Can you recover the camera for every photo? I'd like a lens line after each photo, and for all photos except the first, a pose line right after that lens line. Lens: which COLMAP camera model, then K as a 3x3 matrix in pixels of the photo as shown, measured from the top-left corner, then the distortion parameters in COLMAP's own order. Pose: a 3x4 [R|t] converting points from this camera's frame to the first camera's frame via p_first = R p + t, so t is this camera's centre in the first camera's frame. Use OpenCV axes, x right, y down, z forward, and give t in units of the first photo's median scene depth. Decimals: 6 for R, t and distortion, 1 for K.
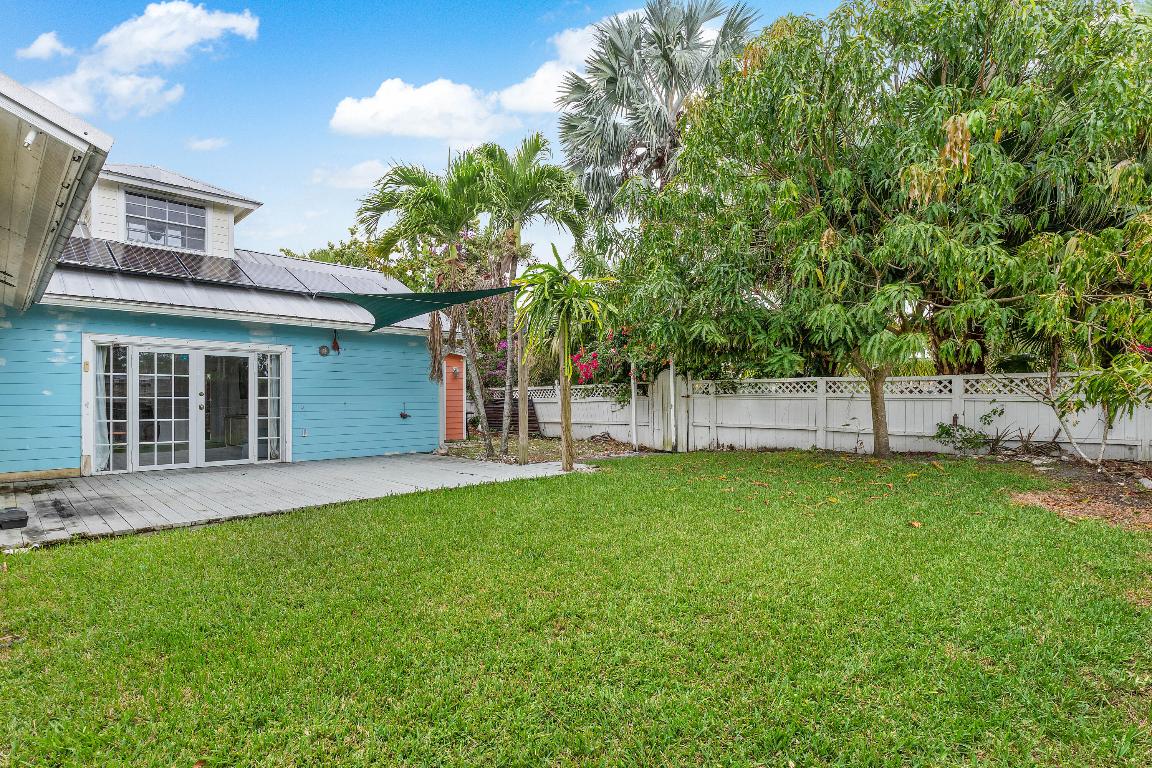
lens RADIAL K [[574.7, 0, 576.0], [0, 574.7, 384.0], [0, 0, 1]] dist [-0.004767, -0.000074]
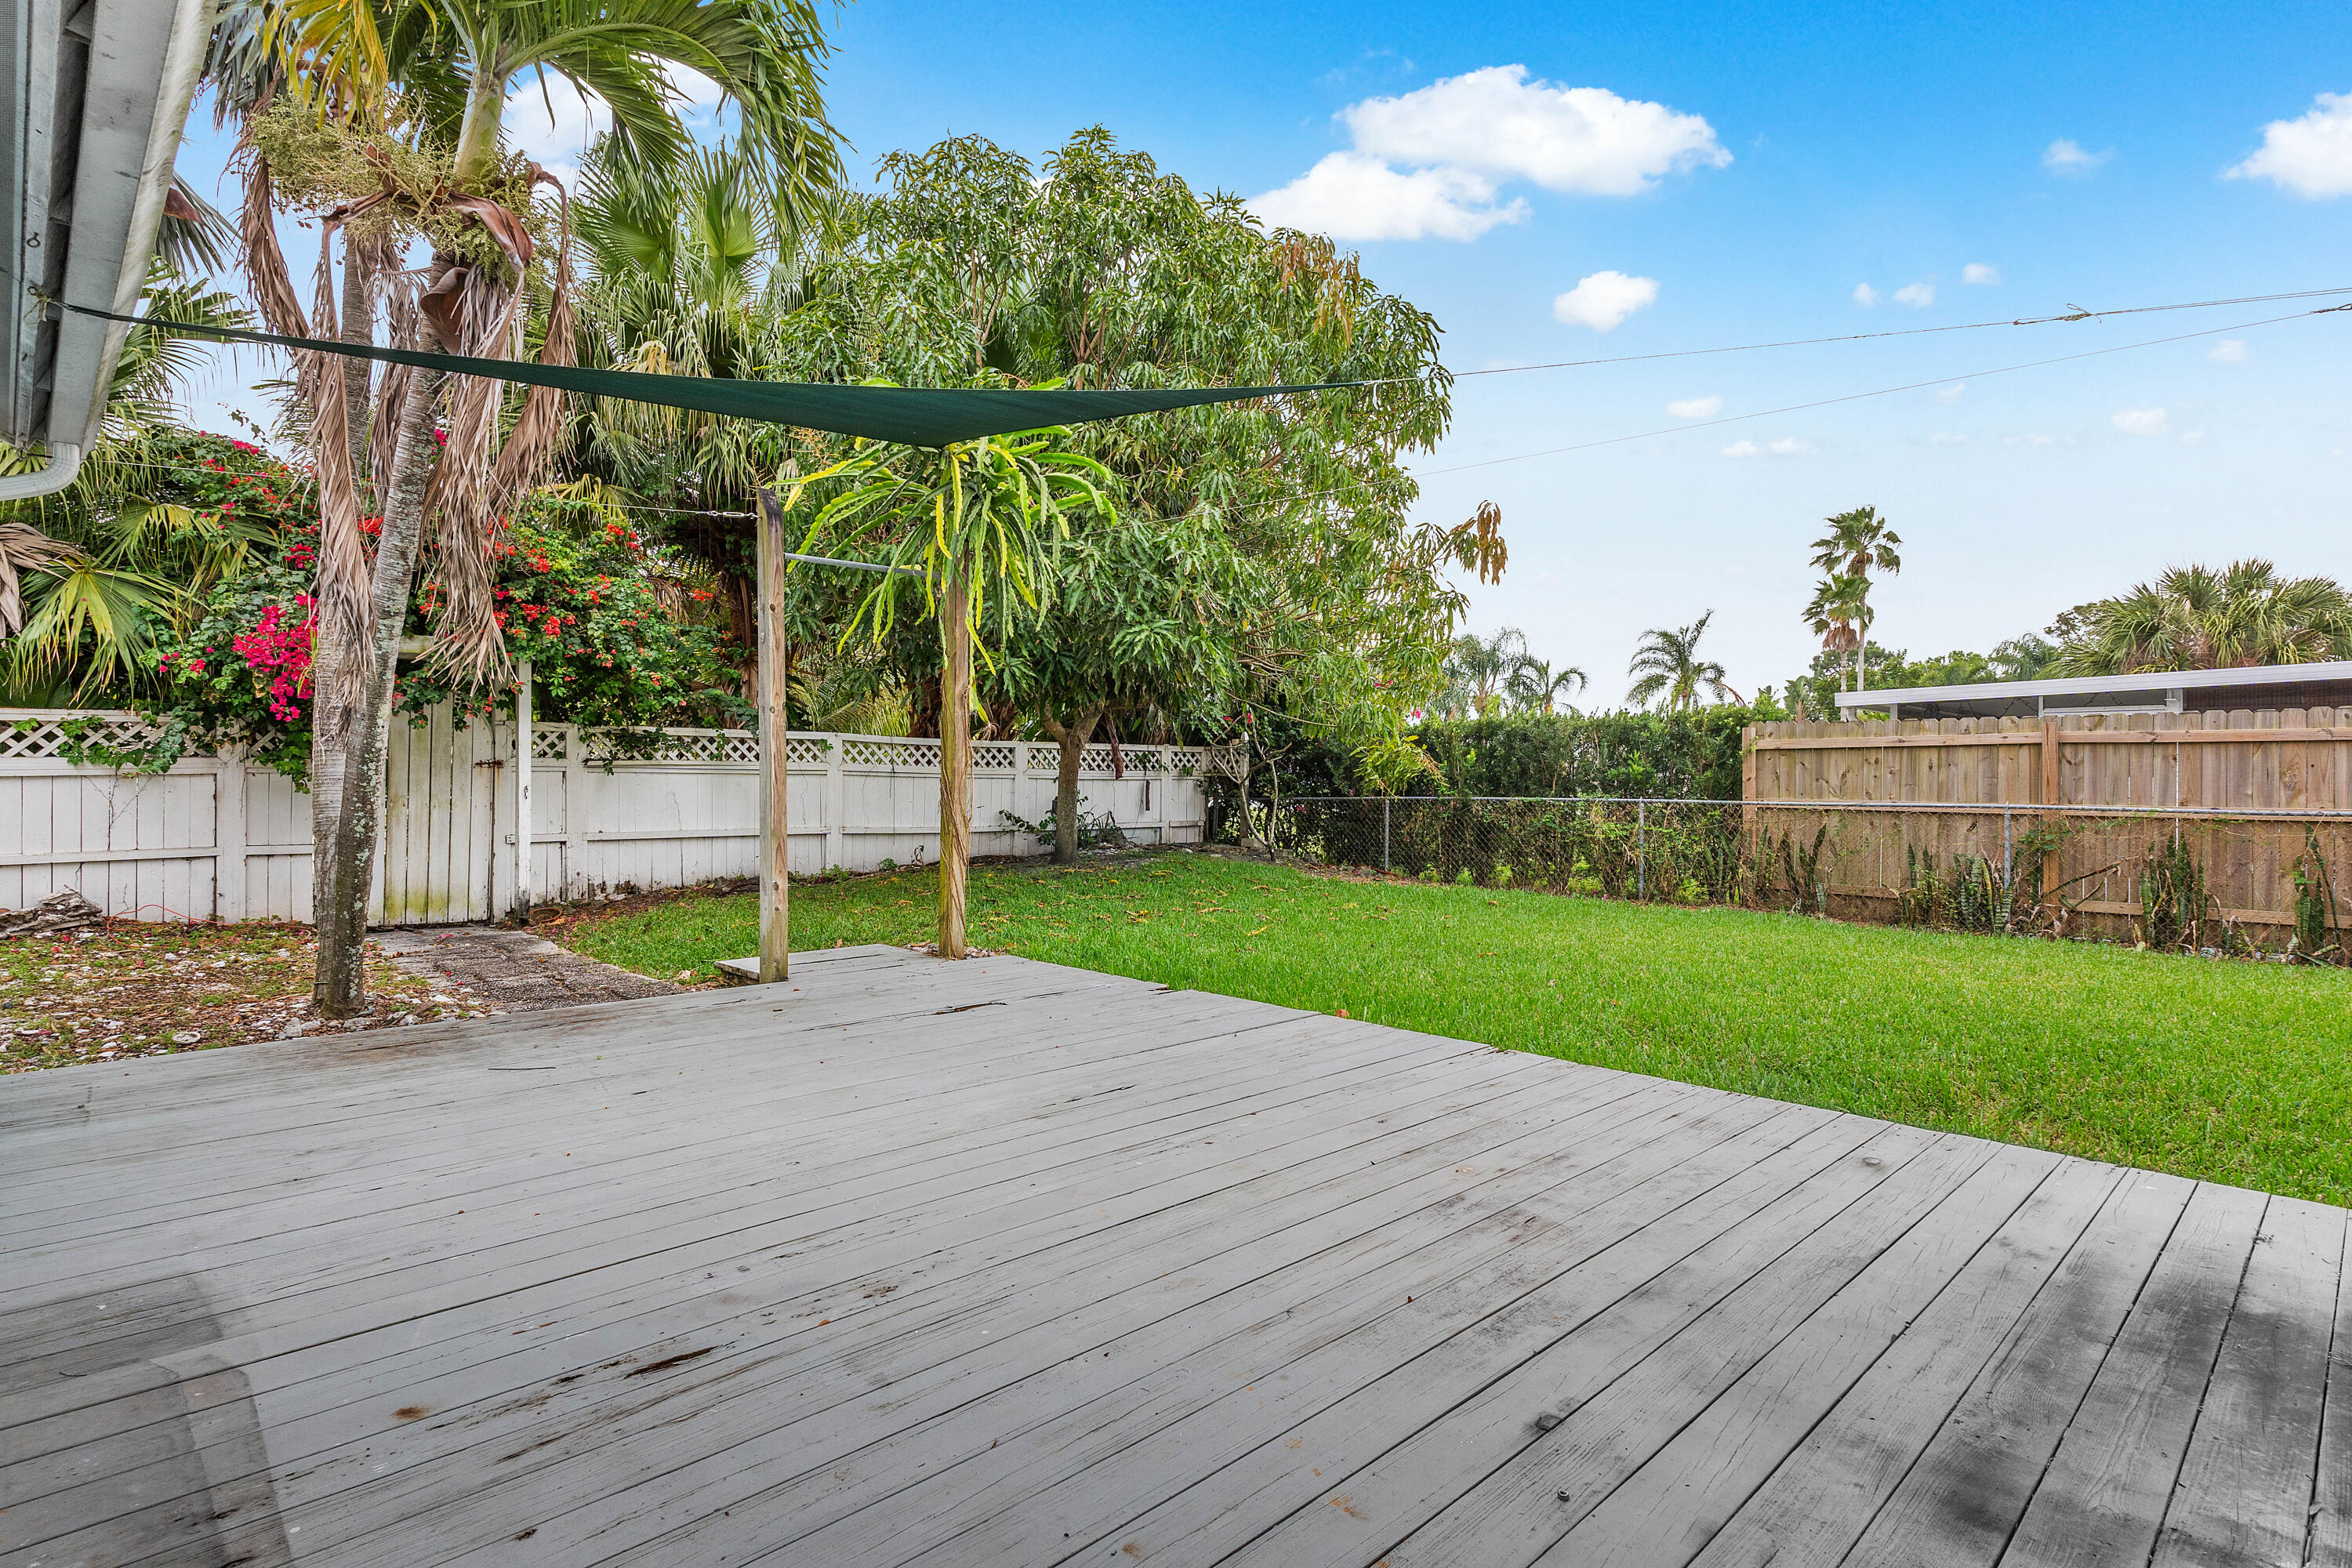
lens RADIAL K [[1173.3, 0, 1176.0], [0, 1173.3, 784.0], [0, 0, 1]] dist [-0.004767, -0.000074]
pose [[0.026710, -0.012633, 0.999563, -0.628117], [-0.040550, 0.999083, 0.013711, 0.007564], [-0.998820, -0.040898, 0.026173, 0.644687]]
